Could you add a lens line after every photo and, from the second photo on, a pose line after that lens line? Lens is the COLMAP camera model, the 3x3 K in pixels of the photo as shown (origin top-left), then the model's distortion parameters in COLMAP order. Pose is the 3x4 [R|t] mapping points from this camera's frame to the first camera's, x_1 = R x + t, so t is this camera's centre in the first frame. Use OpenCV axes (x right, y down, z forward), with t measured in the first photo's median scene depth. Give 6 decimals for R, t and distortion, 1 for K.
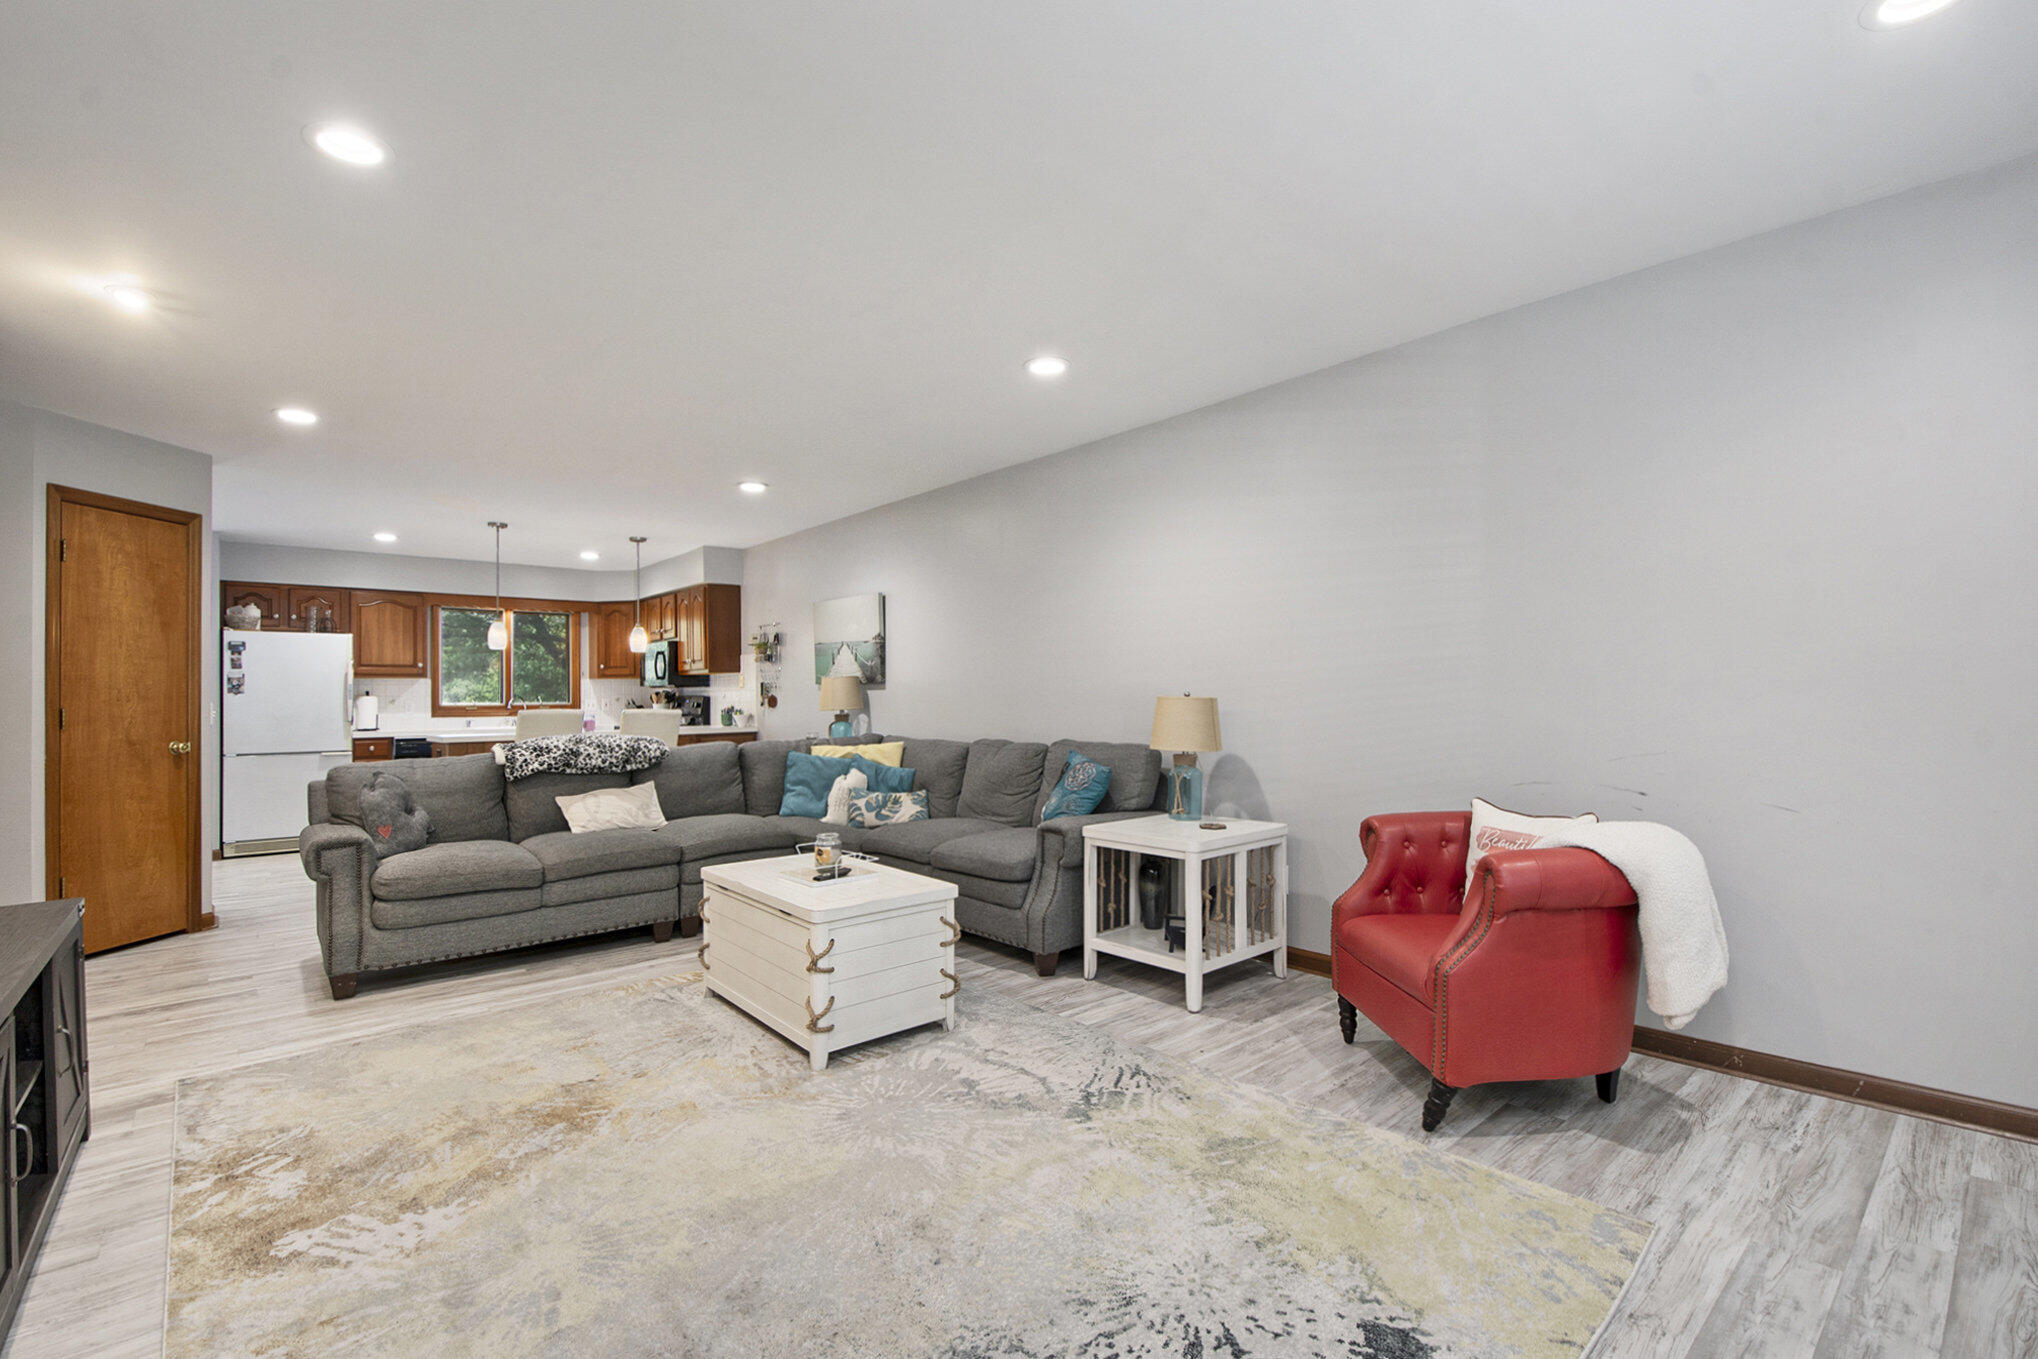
lens RADIAL K [[899.0, 0, 1020.1], [0, 899.0, 704.6], [0, 0, 1]] dist [0.002200, -0.012076]
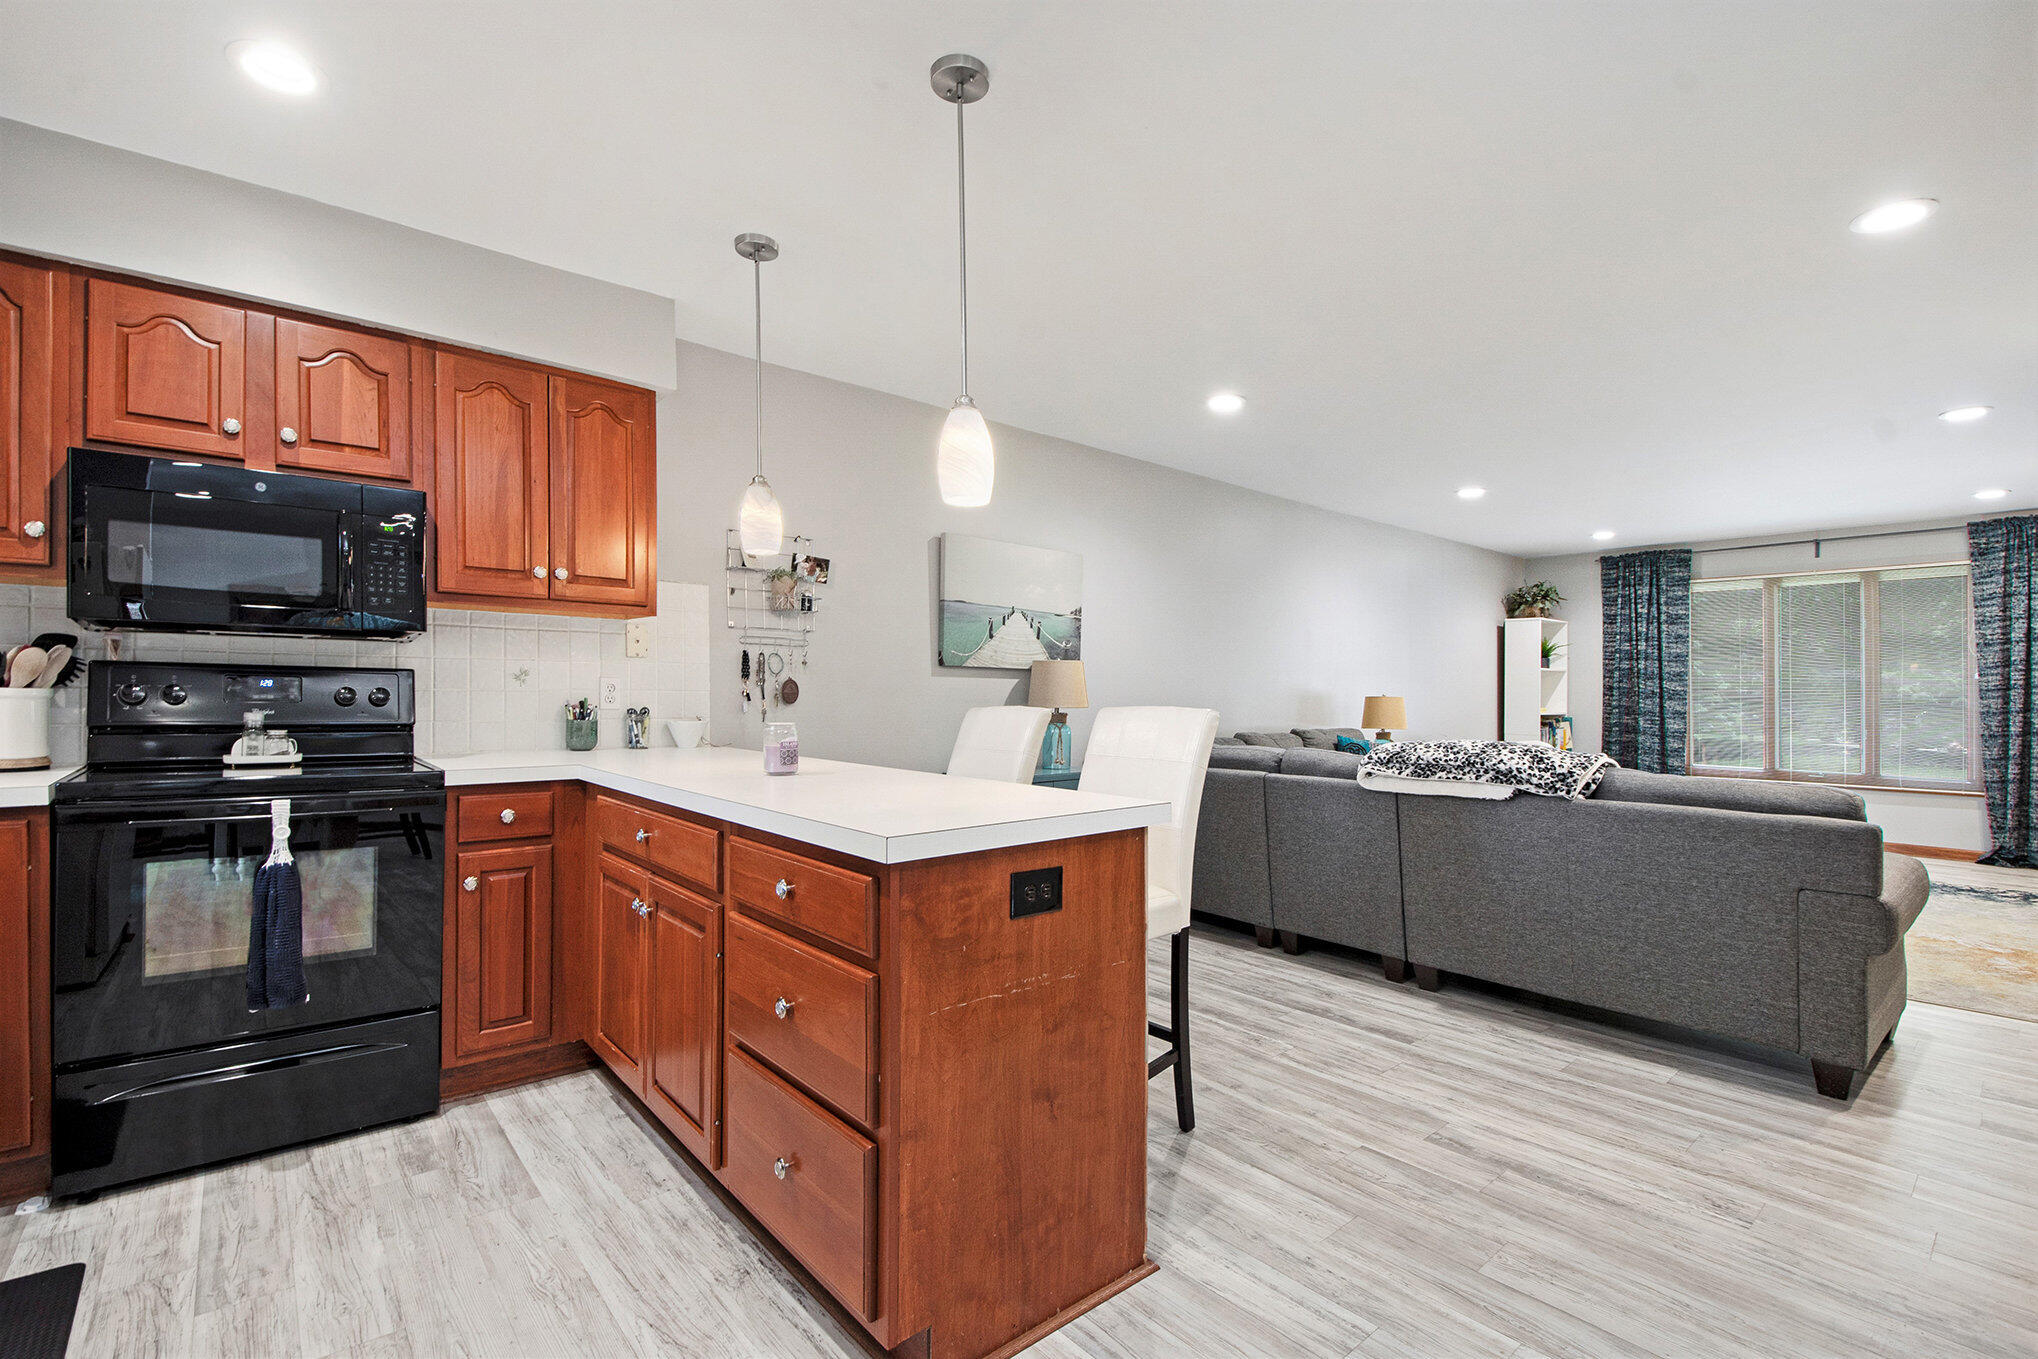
lens RADIAL K [[919.0, 0, 1026.3], [0, 919.0, 679.5], [0, 0, 1]] dist [0.012926, -0.017059]
pose [[-0.001395, 0.029193, 0.999573, -1.220273], [-0.001666, 0.999572, -0.029196, 0.007102], [-0.999998, -0.001706, -0.001346, 1.352223]]
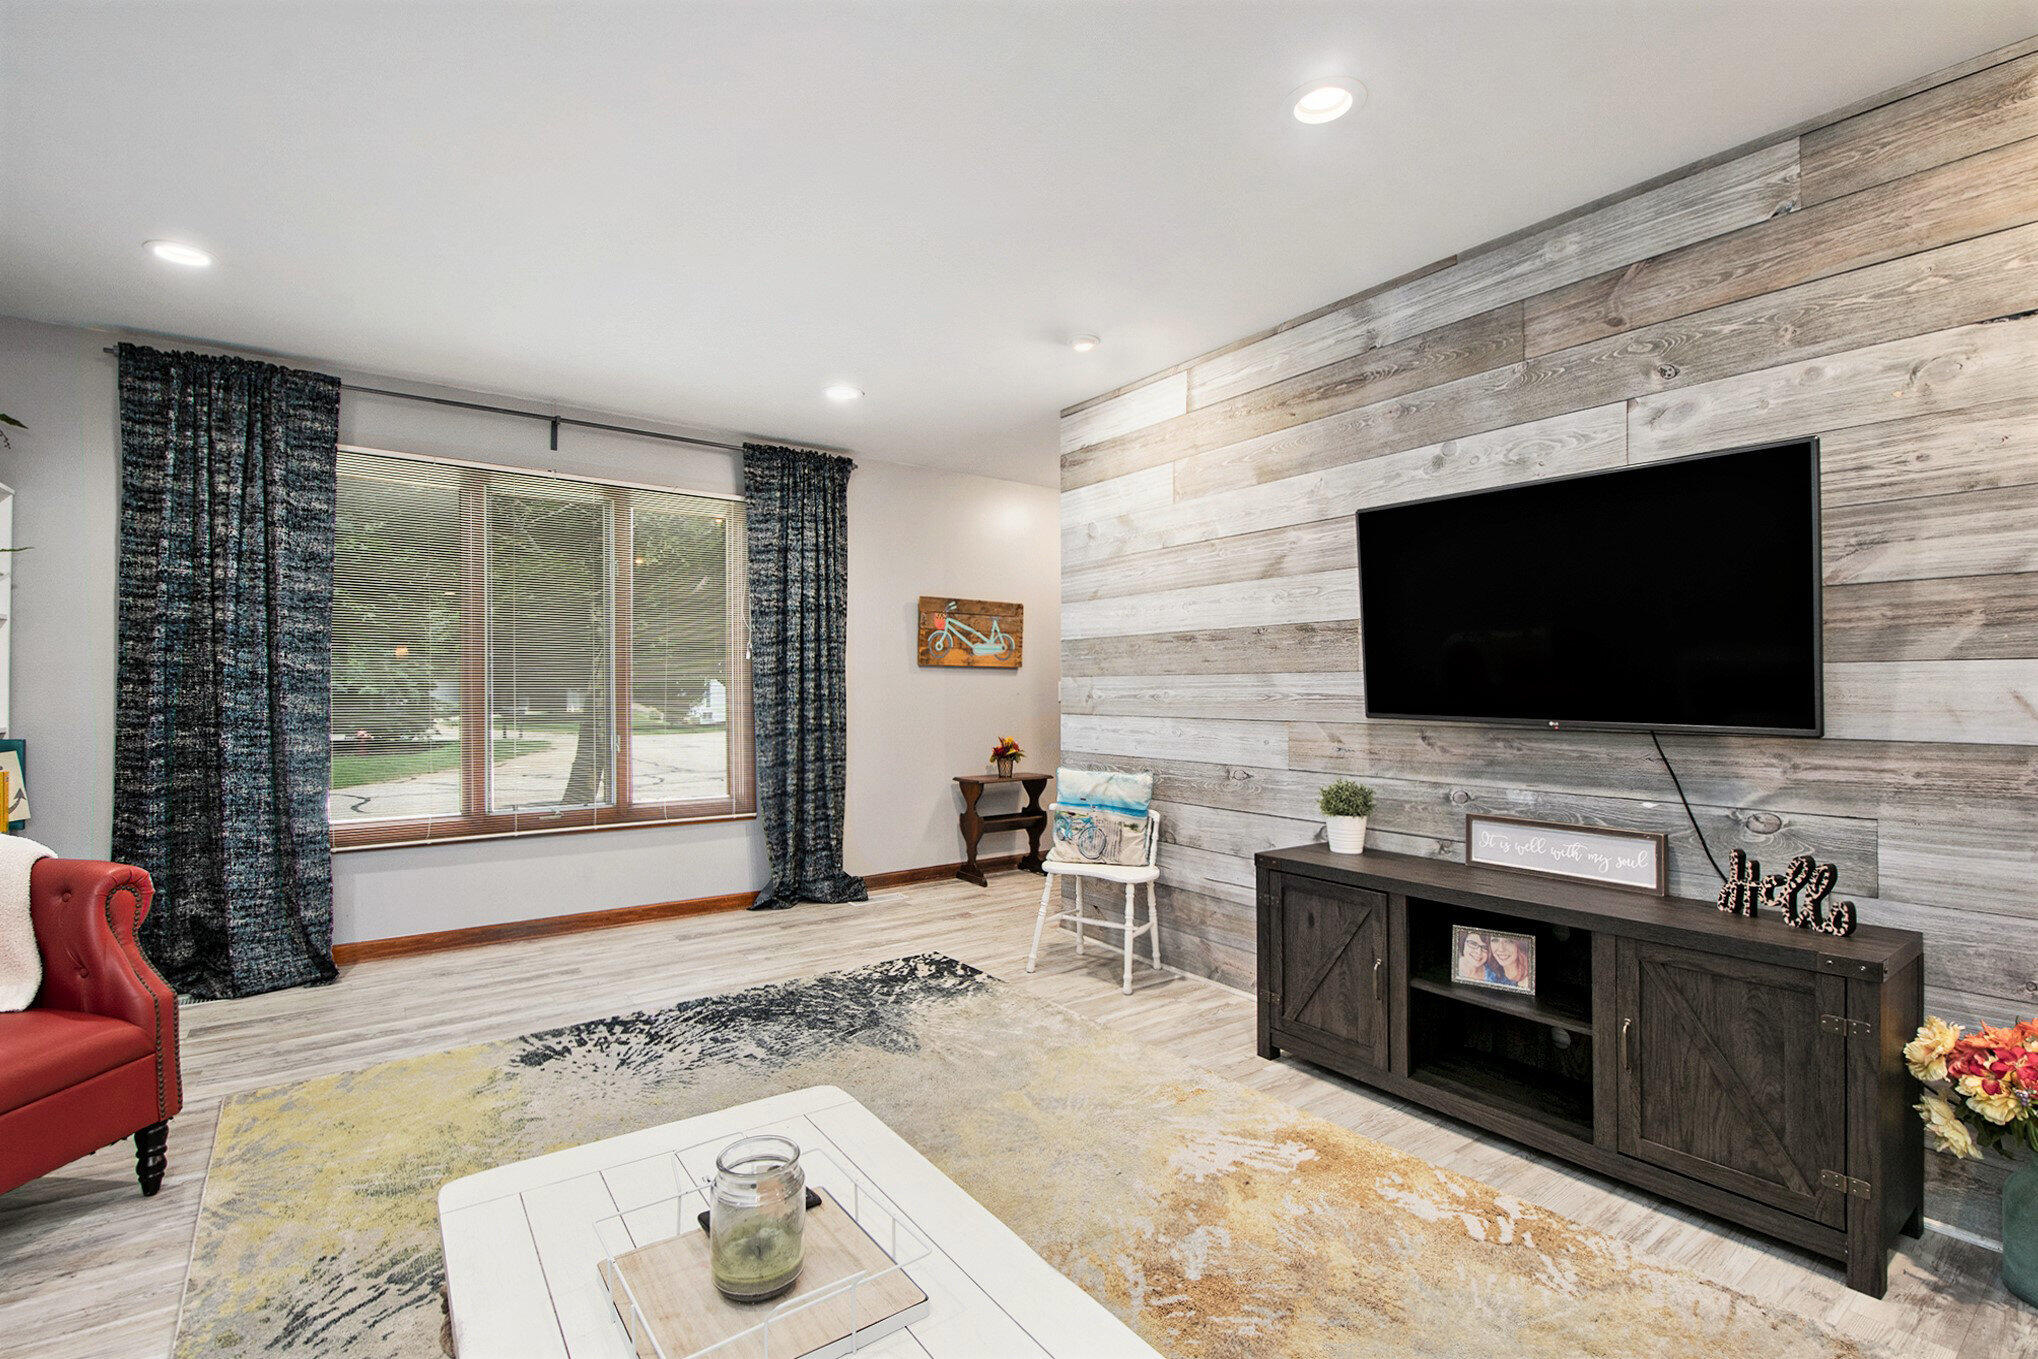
lens RADIAL K [[893.5, 0, 1002.8], [0, 893.5, 695.4], [0, 0, 1]] dist [0.002508, -0.016077]
pose [[-0.995398, 0.011827, 0.095090, -0.218239], [0.012929, 0.999856, 0.010982, -0.004097], [-0.094947, 0.012161, -0.995408, 0.870725]]
